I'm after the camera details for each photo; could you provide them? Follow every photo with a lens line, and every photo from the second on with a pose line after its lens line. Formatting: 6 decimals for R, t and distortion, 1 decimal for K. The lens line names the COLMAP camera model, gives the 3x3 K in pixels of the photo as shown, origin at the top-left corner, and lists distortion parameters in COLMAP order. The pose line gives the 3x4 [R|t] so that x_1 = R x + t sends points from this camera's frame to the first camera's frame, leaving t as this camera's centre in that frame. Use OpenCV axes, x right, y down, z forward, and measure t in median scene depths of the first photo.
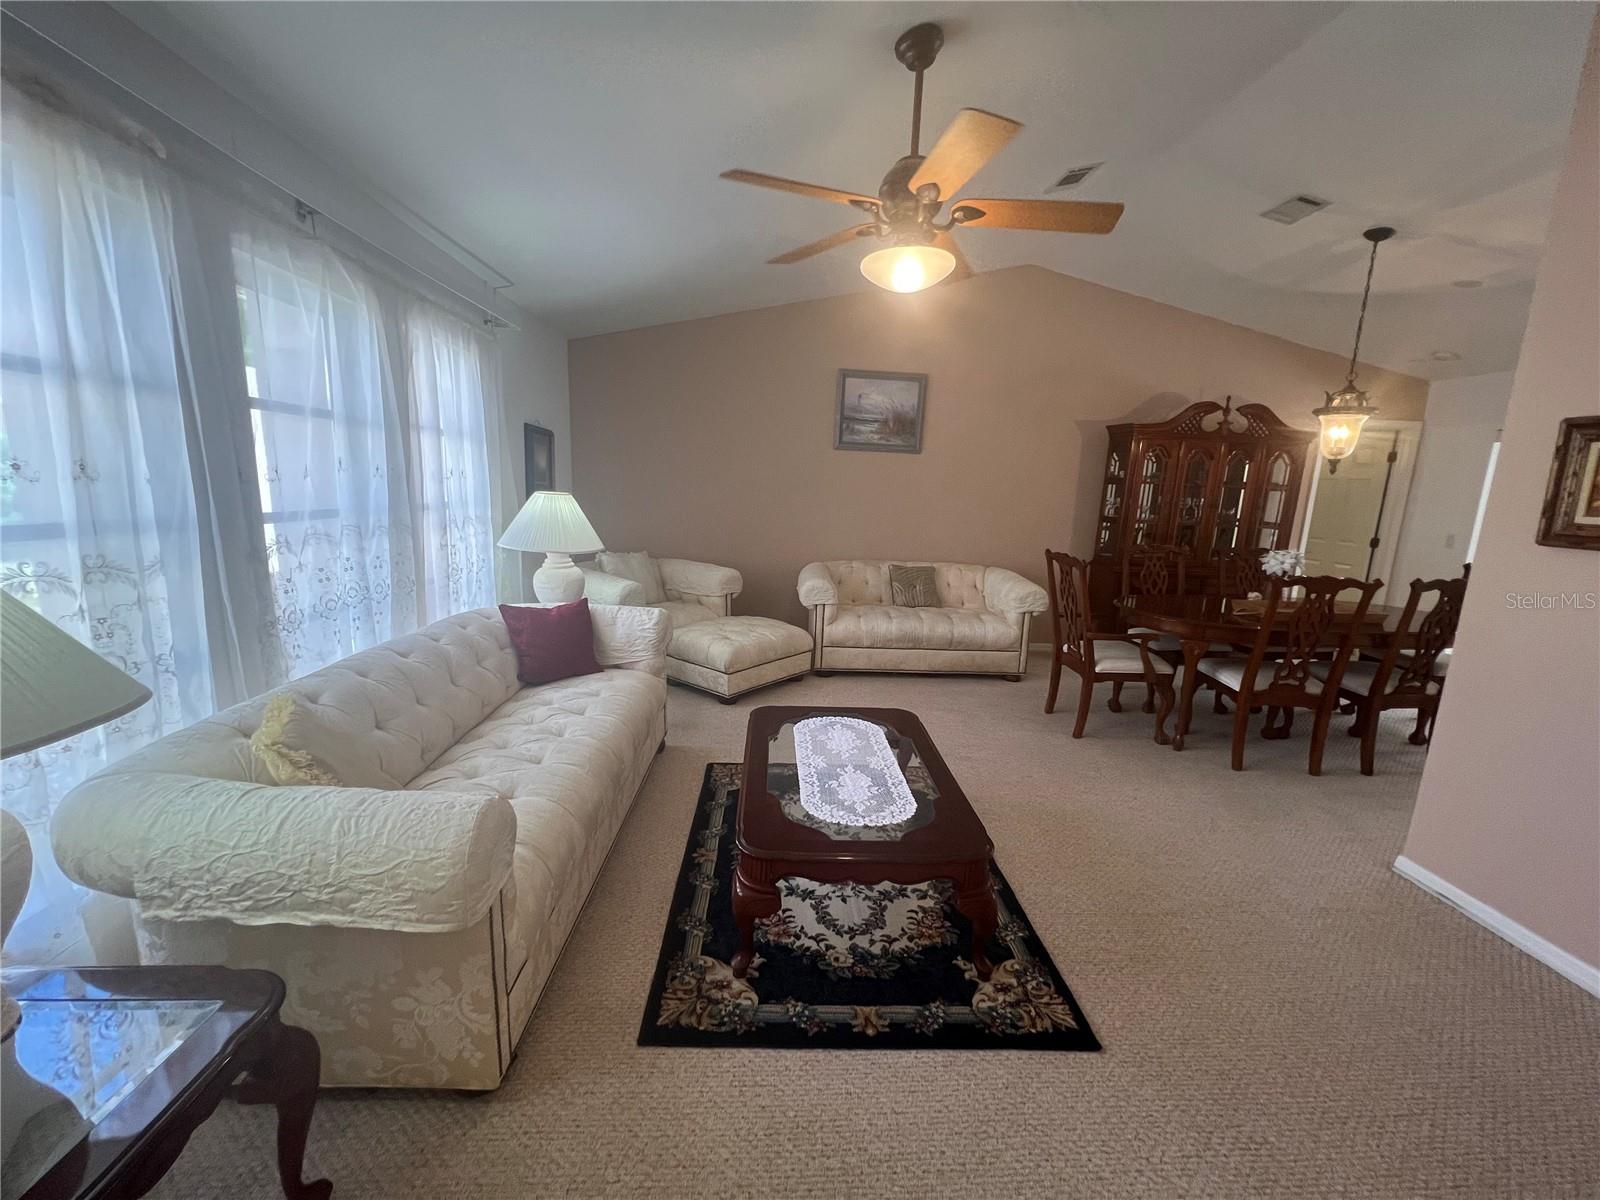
lens RADIAL K [[637.3, 0, 805.1], [0, 637.3, 602.1], [0, 0, 1]] dist [-0.000850, 0.000393]
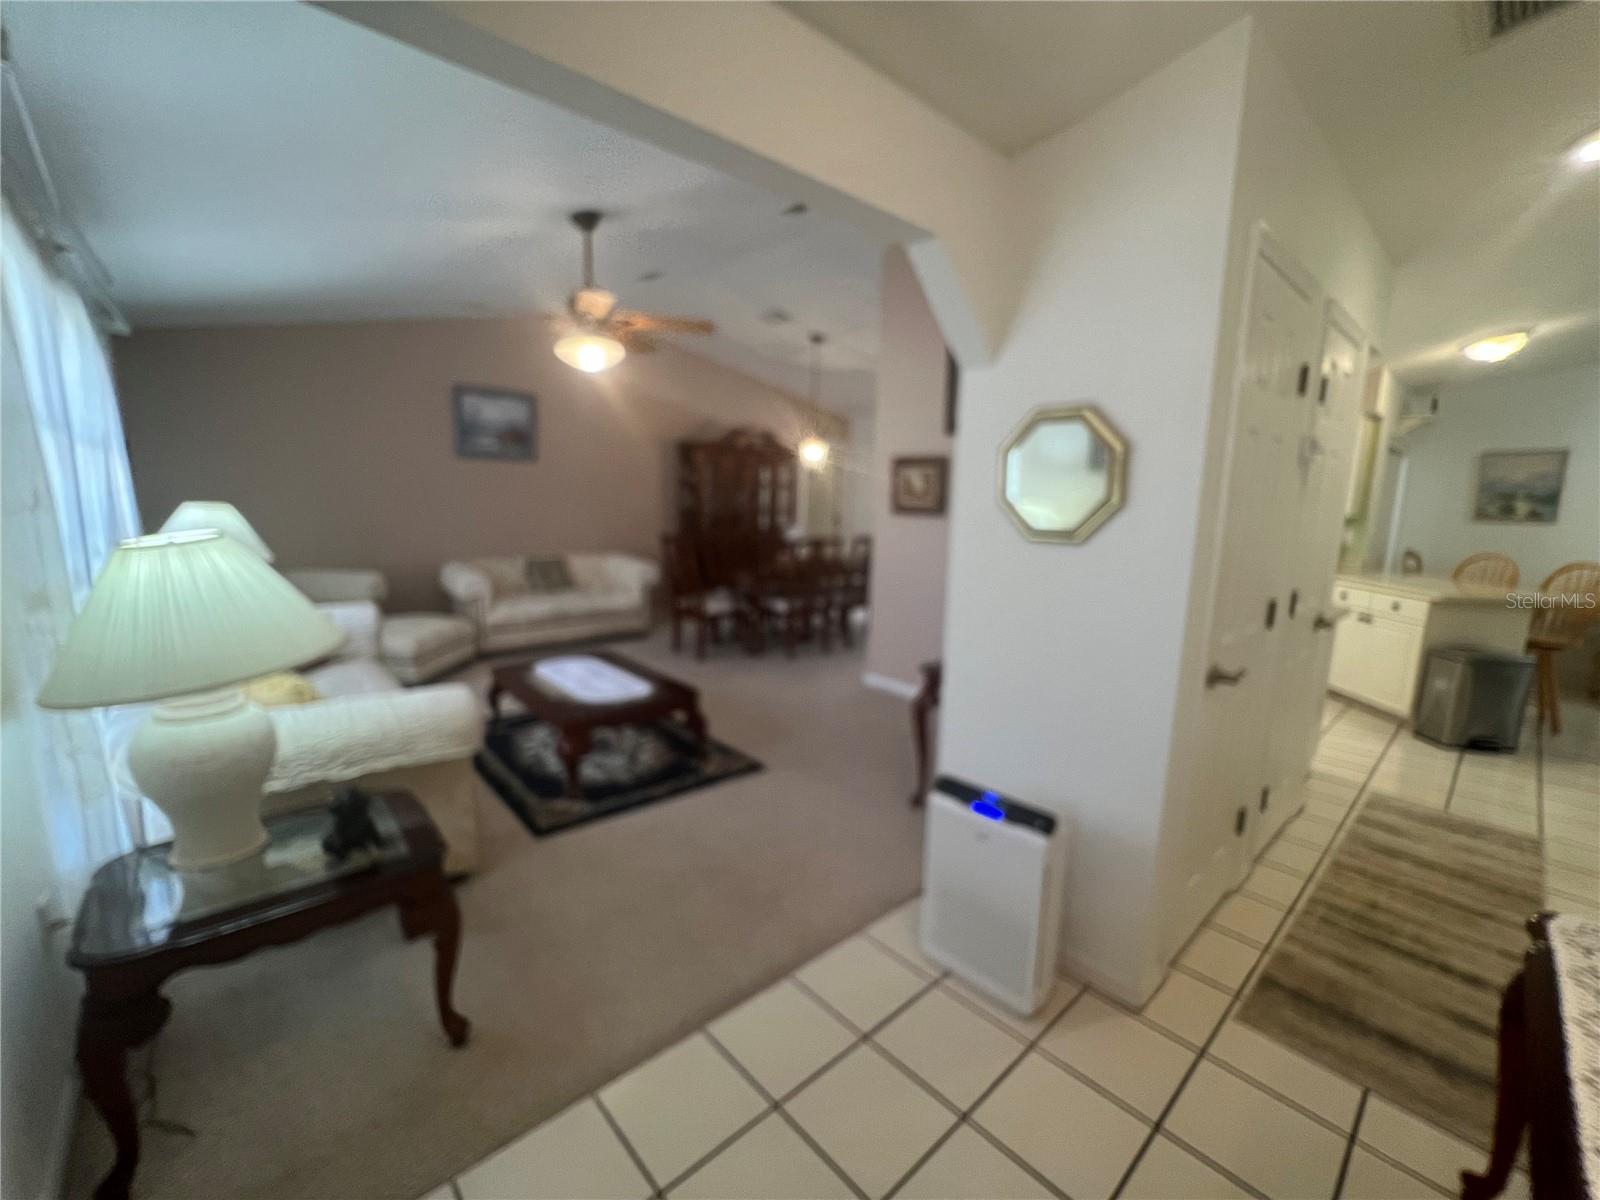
lens RADIAL K [[643.0, 0, 810.4], [0, 643.0, 596.3], [0, 0, 1]] dist [0.000211, -0.000095]
pose [[0.772932, -0.117171, 0.623576, -0.249050], [0.120648, 0.992011, 0.036856, 0.037870], [-0.622913, 0.046746, 0.780894, -0.280756]]
